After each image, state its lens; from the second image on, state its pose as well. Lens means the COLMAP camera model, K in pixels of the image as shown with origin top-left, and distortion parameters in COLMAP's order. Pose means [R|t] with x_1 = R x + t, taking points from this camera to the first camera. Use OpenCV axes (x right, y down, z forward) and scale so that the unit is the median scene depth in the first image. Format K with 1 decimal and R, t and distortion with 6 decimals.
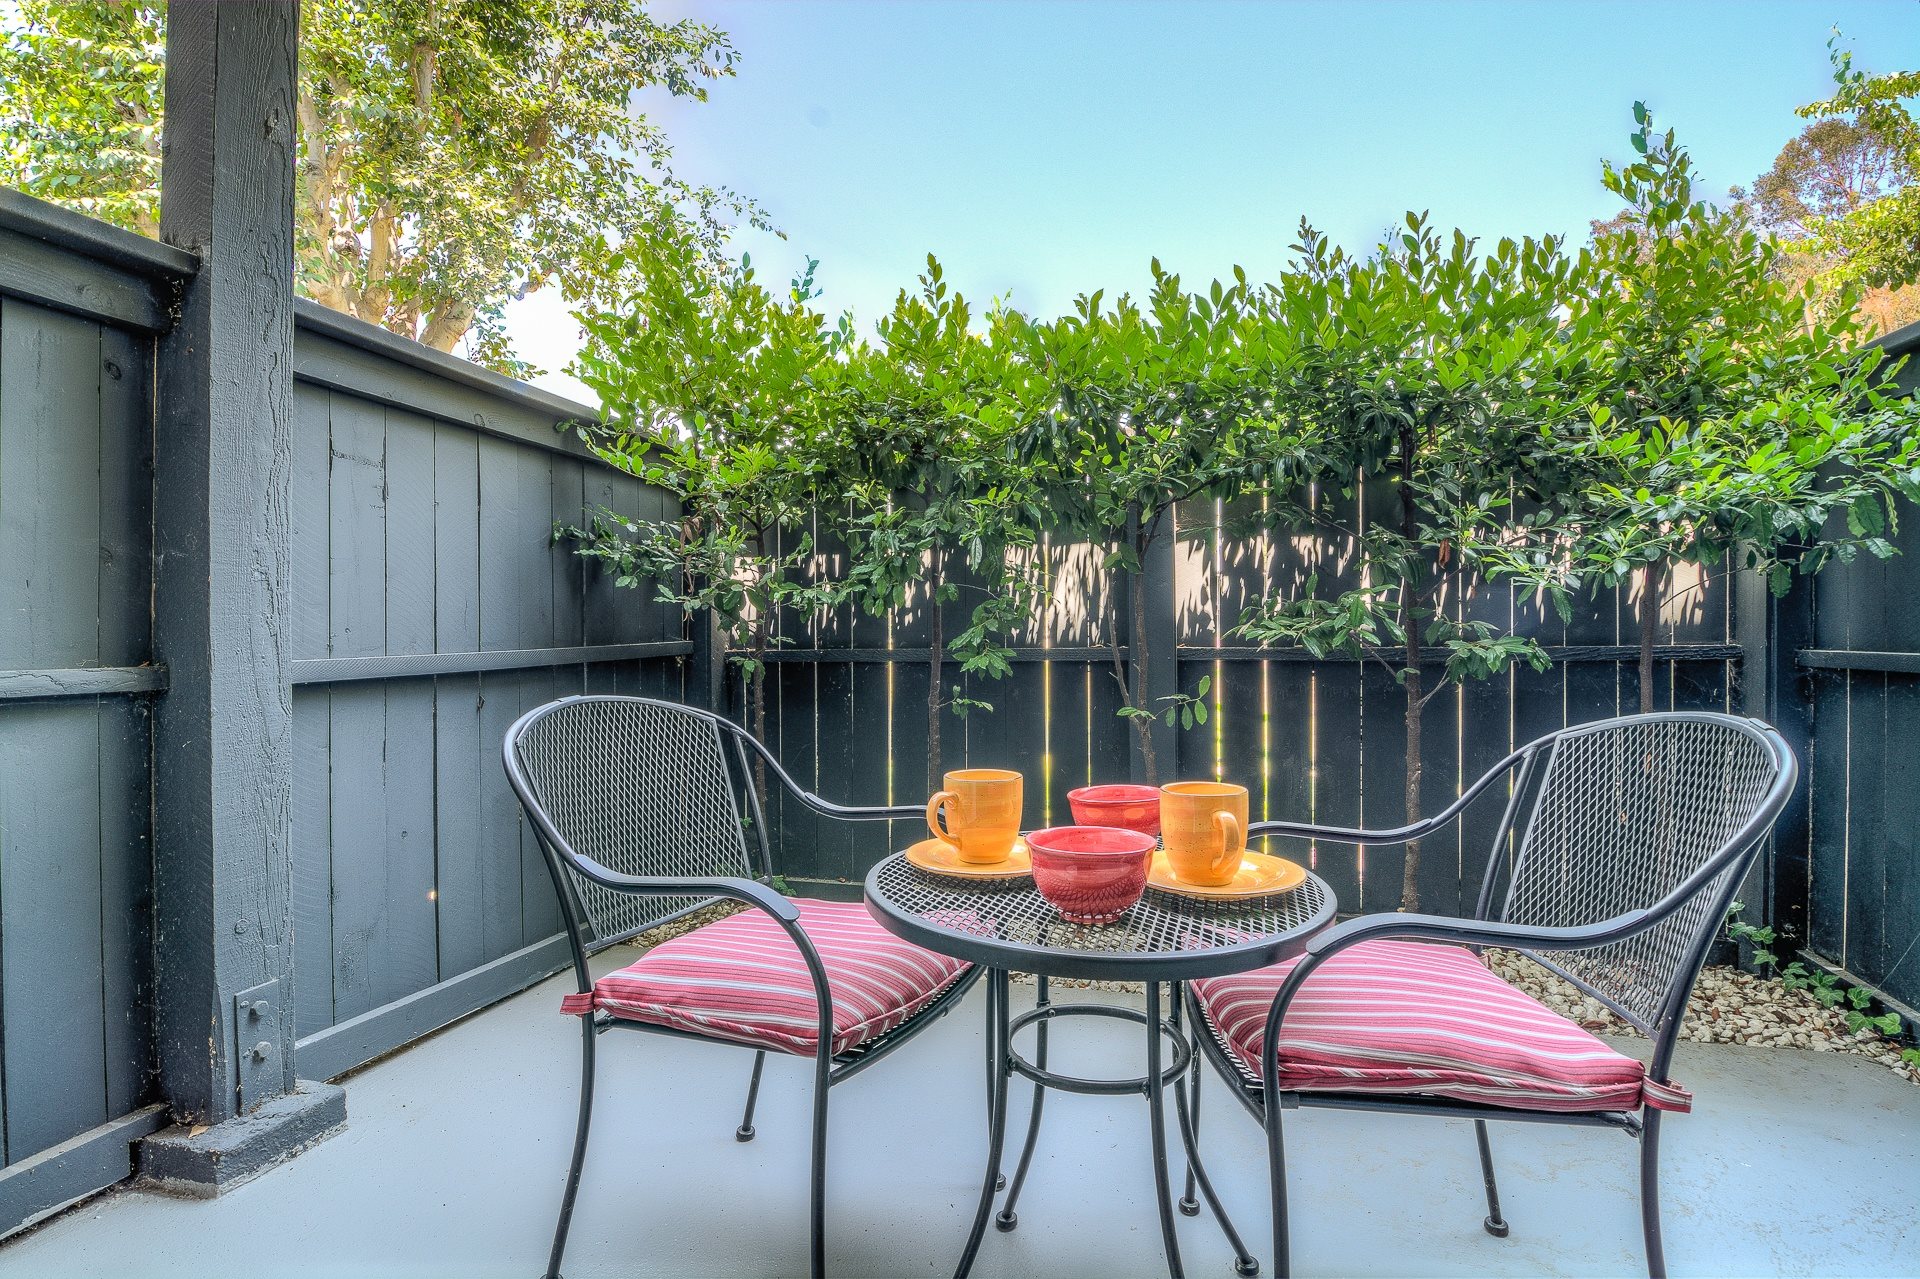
lens RADIAL K [[921.9, 0, 960.0], [0, 921.9, 639.5], [0, 0, 1]] dist [-0.006431, -0.000483]
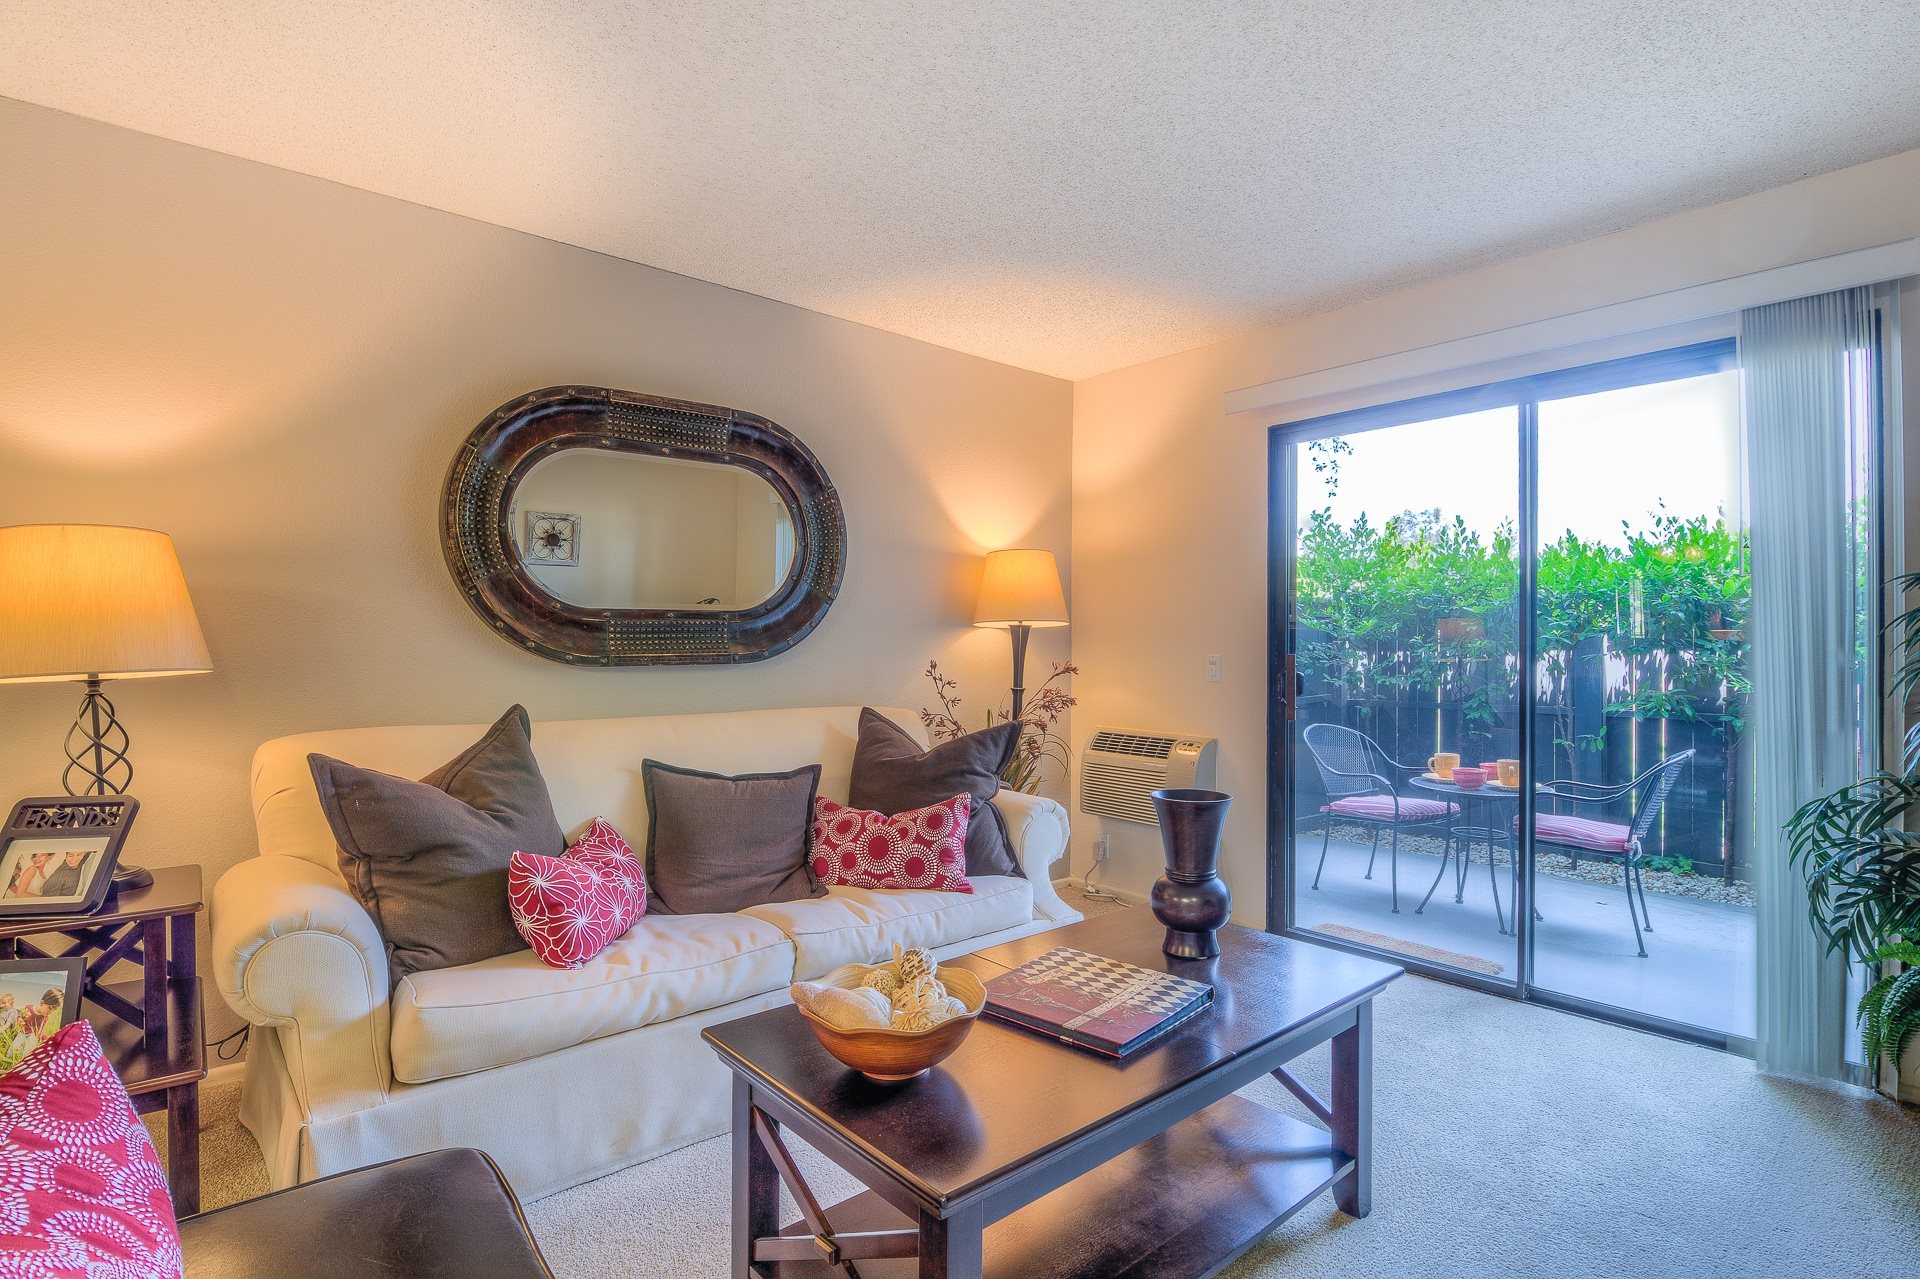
lens RADIAL K [[977.3, 0, 982.2], [0, 977.3, 639.9], [0, 0, 1]] dist [-0.001201, -0.000135]
pose [[0.847142, 0.007170, -0.531318, 0.219063], [-0.009849, 0.999949, -0.002210, -0.115181], [0.531275, 0.007105, 0.847169, -1.350869]]
